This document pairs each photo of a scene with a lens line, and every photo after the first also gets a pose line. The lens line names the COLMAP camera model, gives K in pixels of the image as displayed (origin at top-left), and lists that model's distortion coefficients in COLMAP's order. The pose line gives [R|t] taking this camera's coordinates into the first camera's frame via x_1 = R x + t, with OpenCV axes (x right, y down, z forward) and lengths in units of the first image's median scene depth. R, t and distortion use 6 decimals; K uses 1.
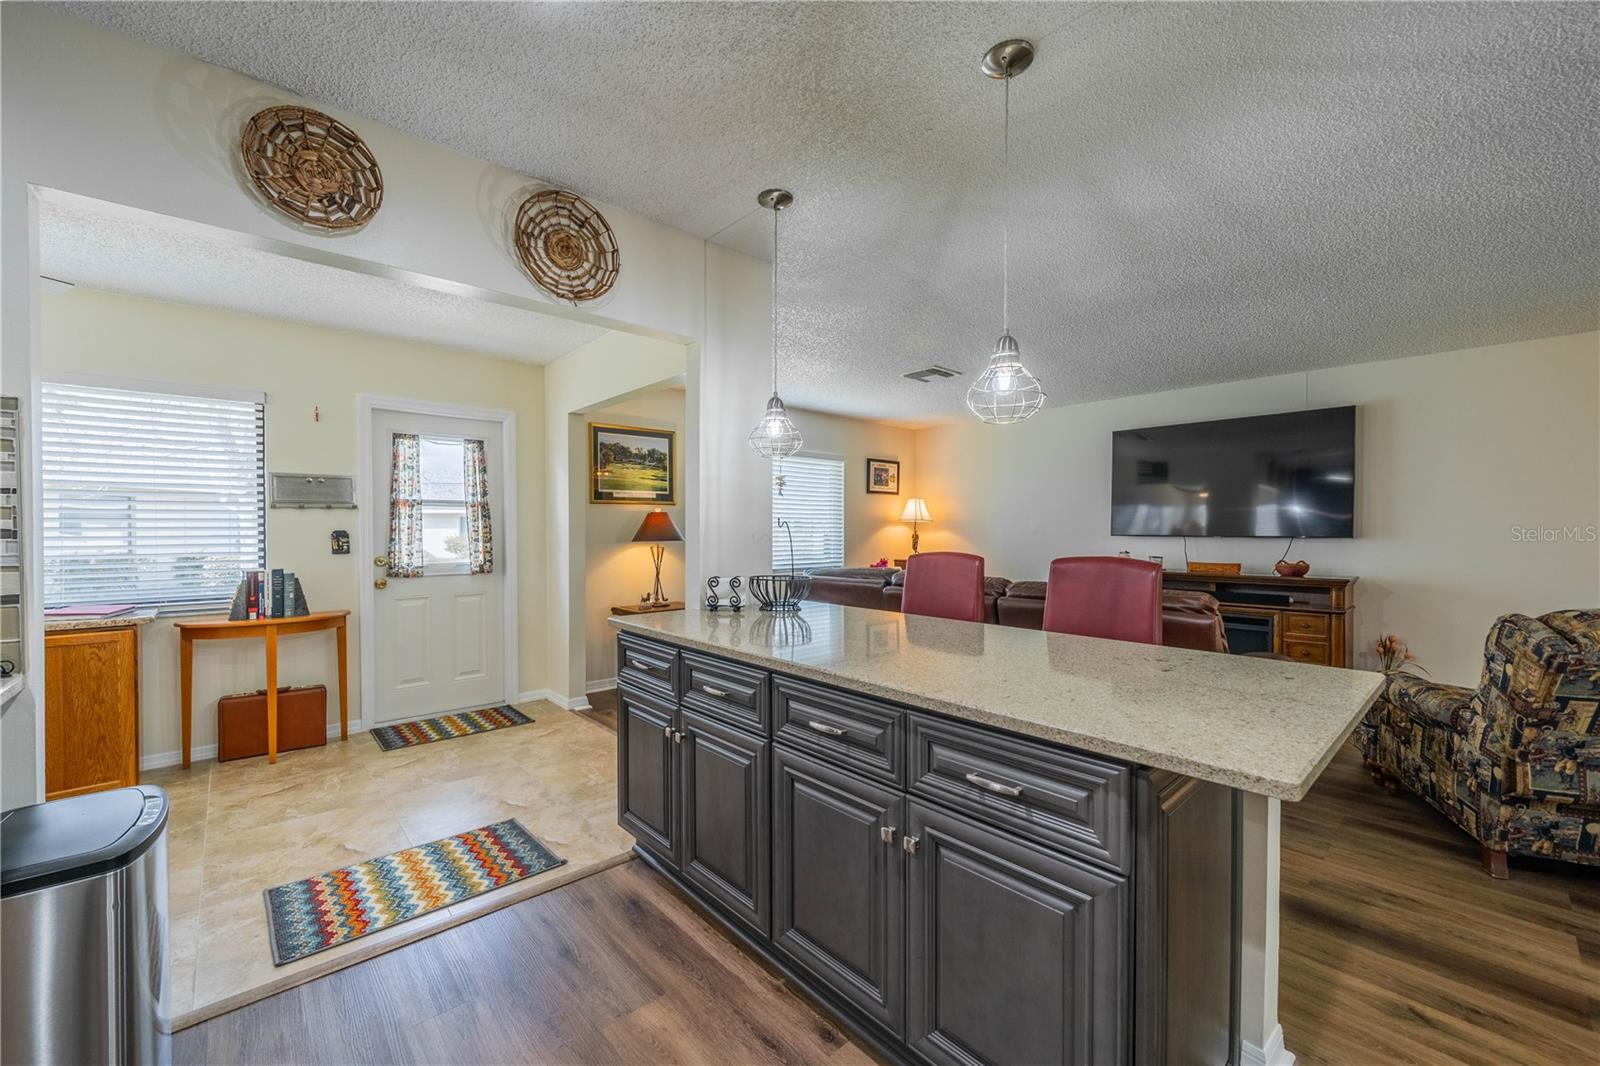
lens RADIAL K [[631.6, 0, 795.6], [0, 631.6, 537.6], [0, 0, 1]] dist [-0.002194, 0.000261]
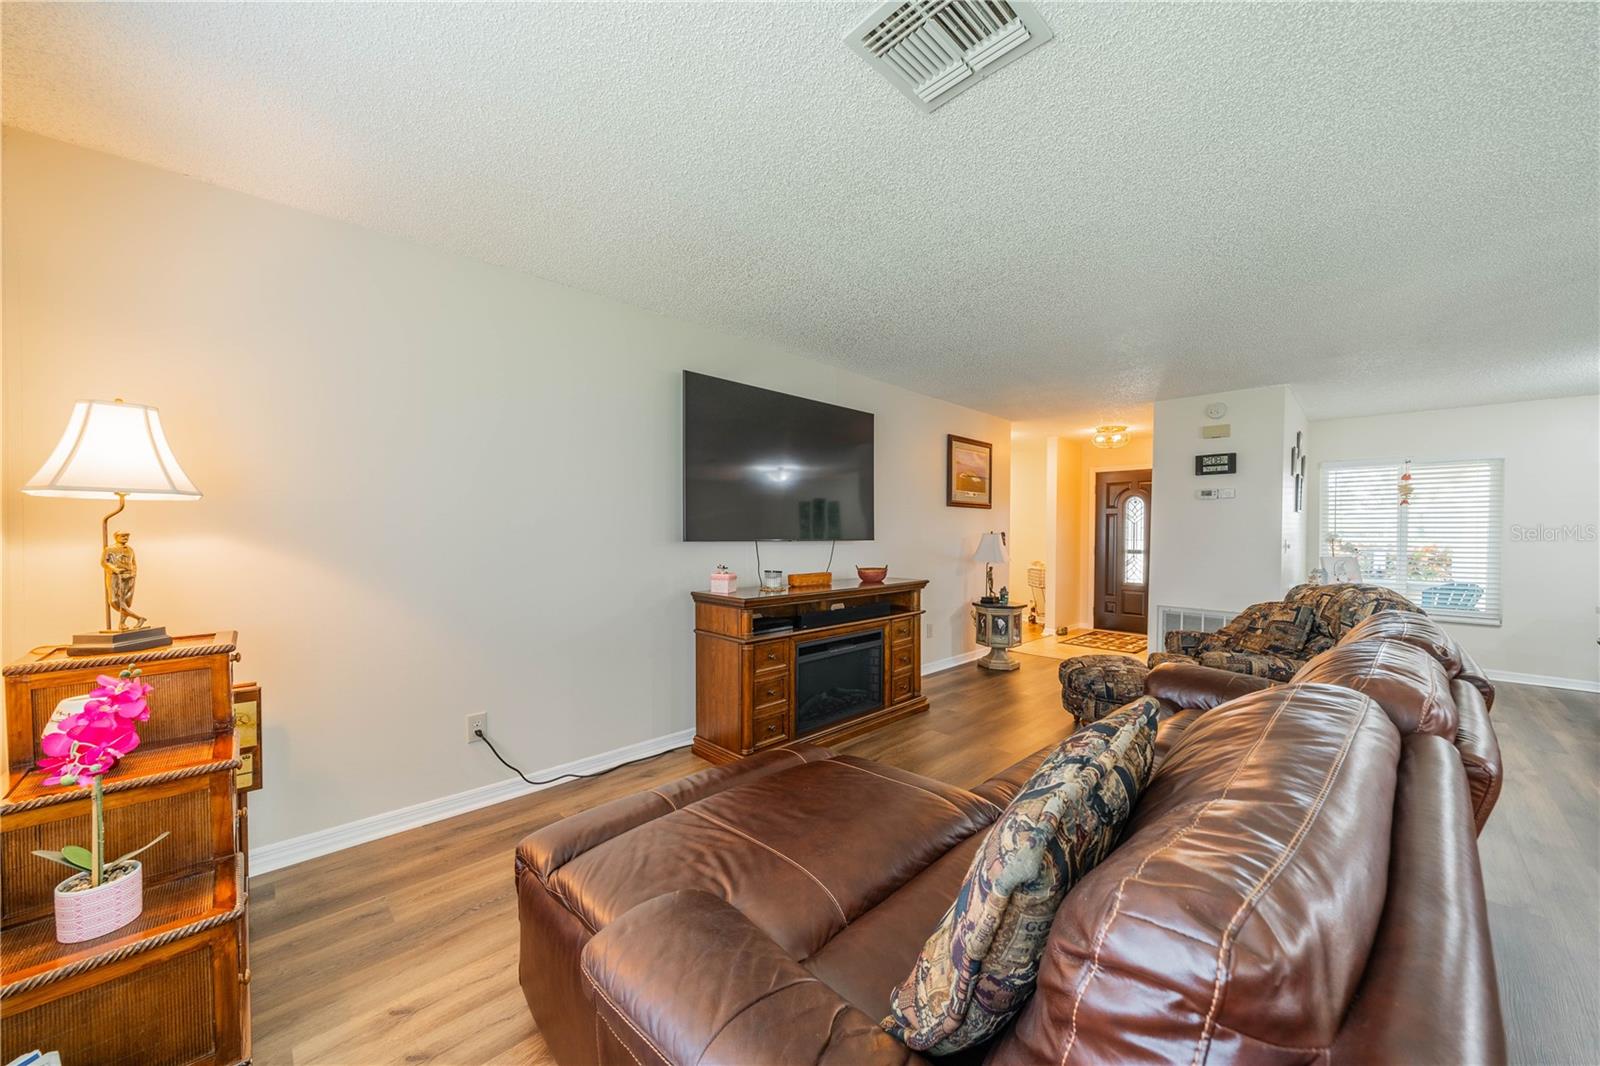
lens RADIAL K [[570.6, 0, 795.7], [0, 570.6, 537.3], [0, 0, 1]] dist [-0.002480, -0.000185]
pose [[-0.017860, -0.012901, 0.999757, -0.085781], [0.003590, 0.999909, 0.012967, -0.022036], [-0.999834, 0.003820, -0.017812, 1.440926]]
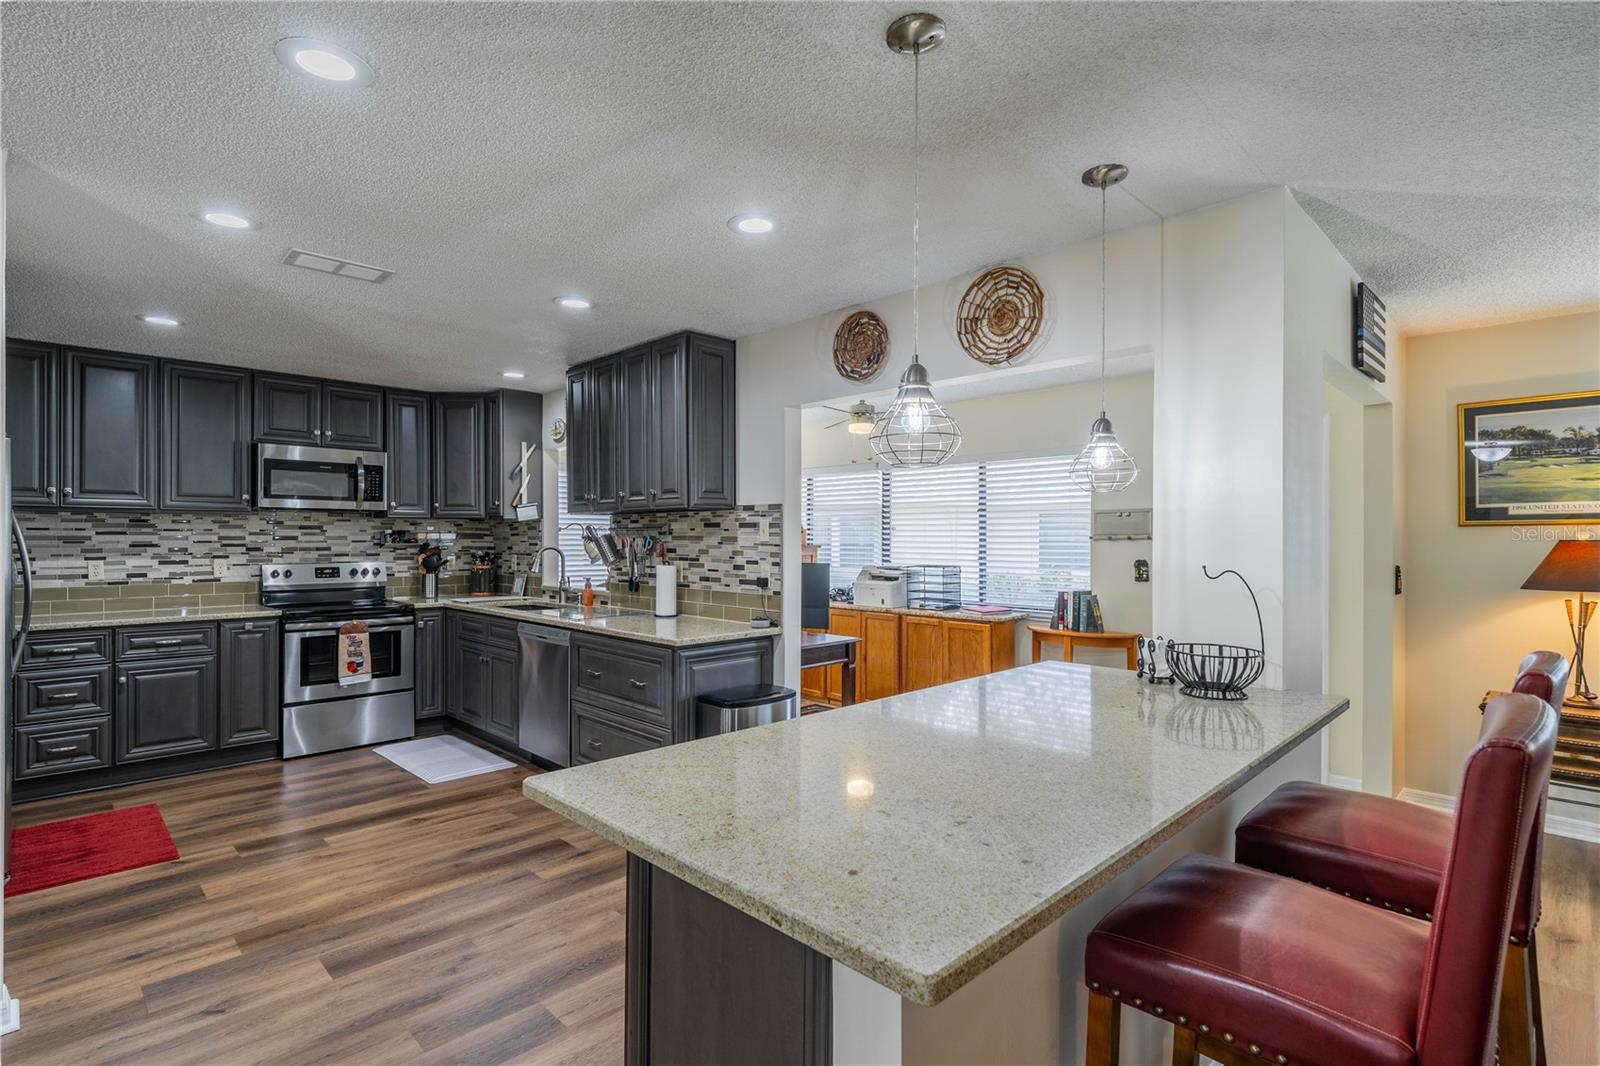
lens RADIAL K [[773.7, 0, 792.3], [0, 773.7, 536.8], [0, 0, 1]] dist [0.001002, 0.000416]
pose [[0.048345, -0.001628, -0.998829, 0.598981], [-0.017609, 0.999842, -0.002482, -0.038553], [0.998675, 0.017708, 0.048308, 0.354127]]
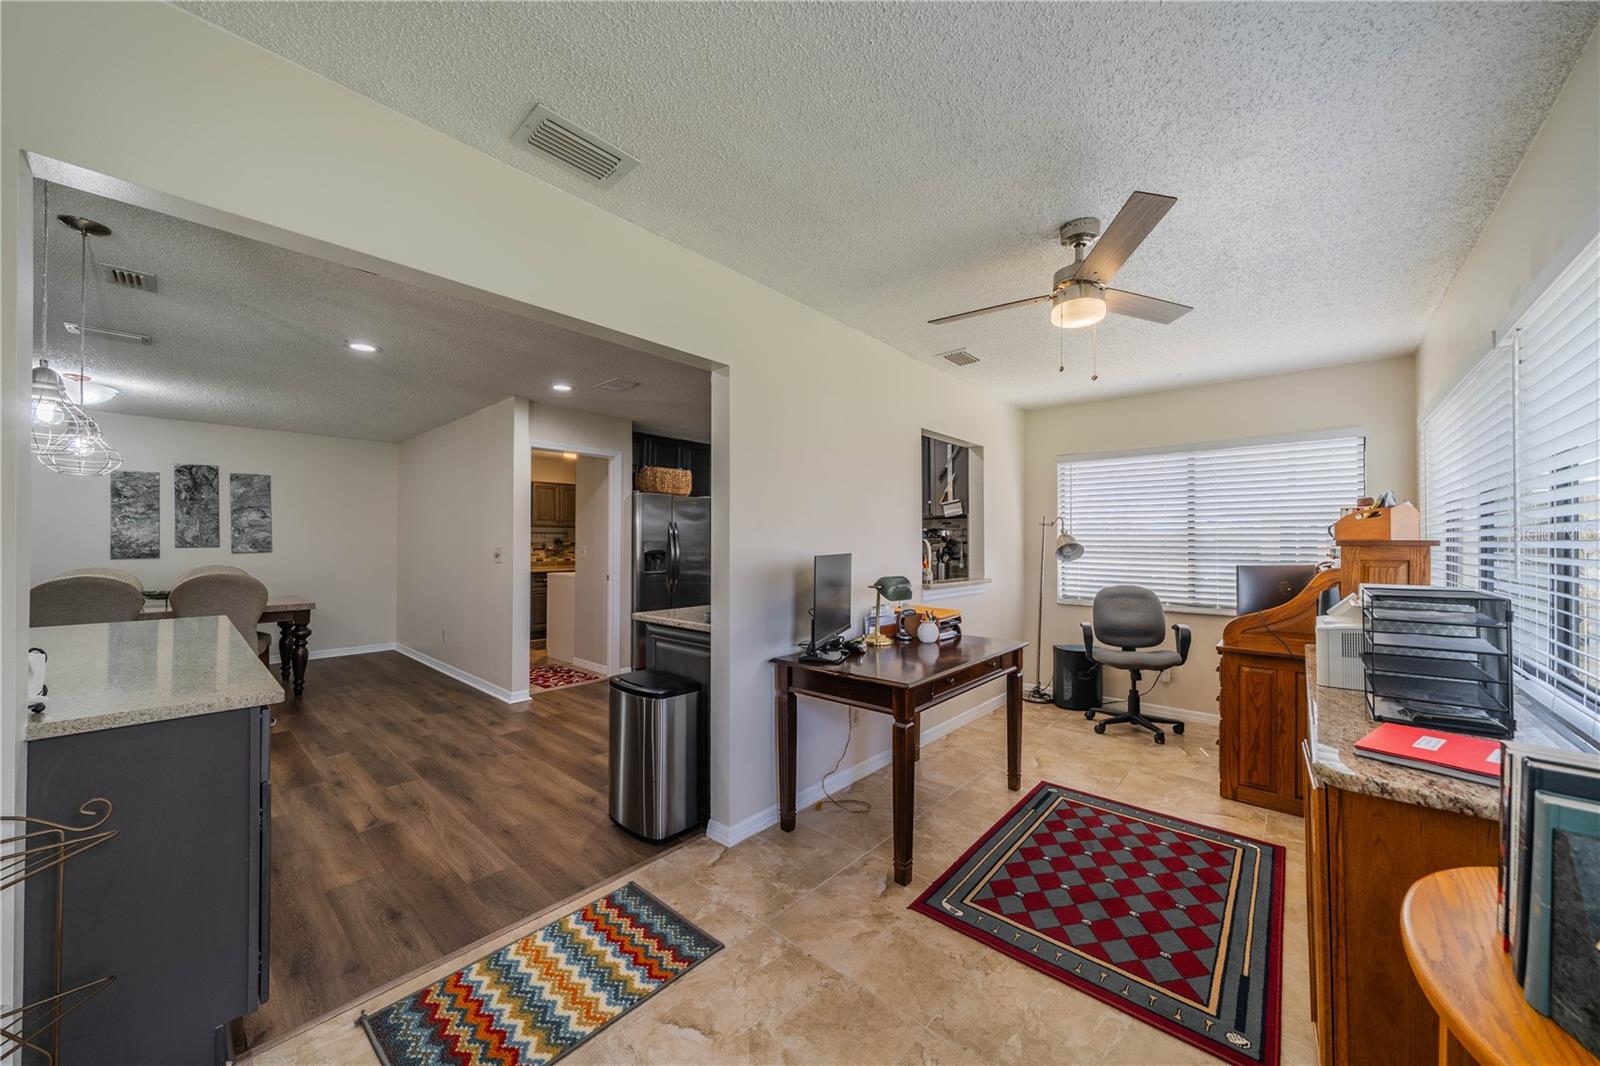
lens RADIAL K [[570.6, 0, 795.7], [0, 570.6, 537.3], [0, 0, 1]] dist [-0.002480, -0.000185]
pose [[-0.994065, -0.004746, -0.108680, -0.507103], [-0.005564, 0.999958, 0.007223, -0.026869], [0.108641, 0.007785, -0.994051, 1.091738]]
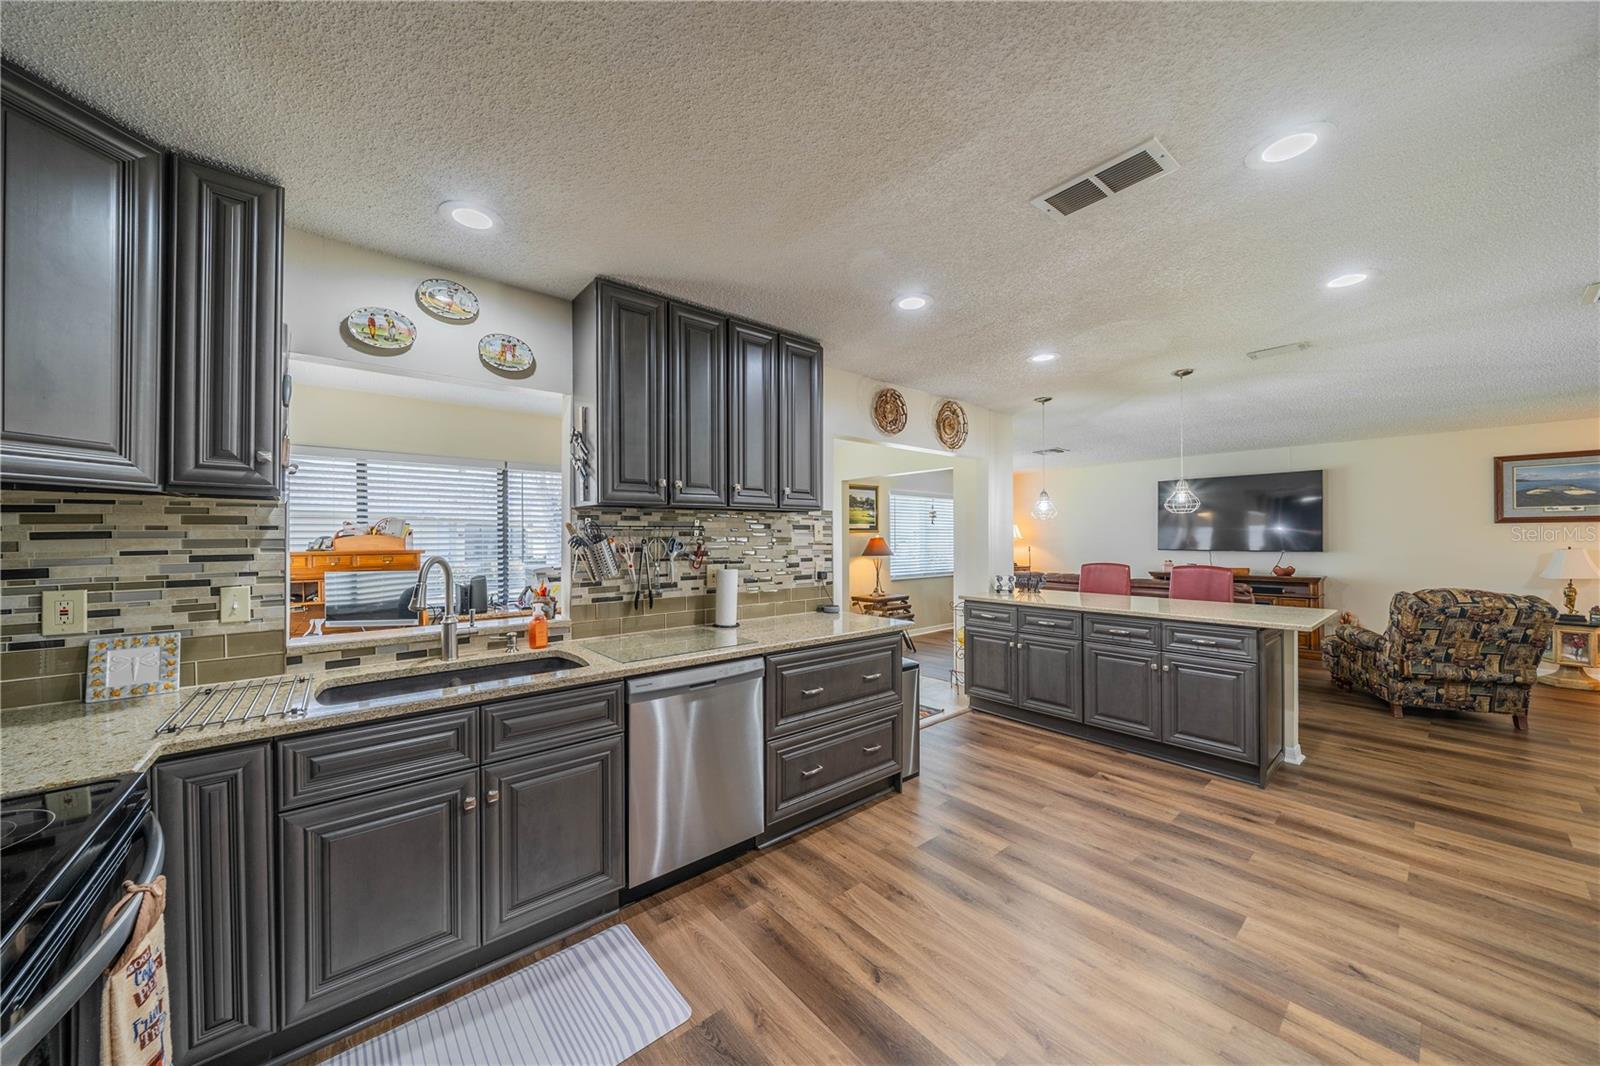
lens RADIAL K [[552.6, 0, 793.4], [0, 552.6, 537.2], [0, 0, 1]] dist [-0.004602, -0.000042]
pose [[0.999194, -0.005309, -0.039794, -0.512170], [0.004642, 0.999848, -0.016819, -0.025234], [0.039877, 0.016620, 0.999066, -0.572752]]
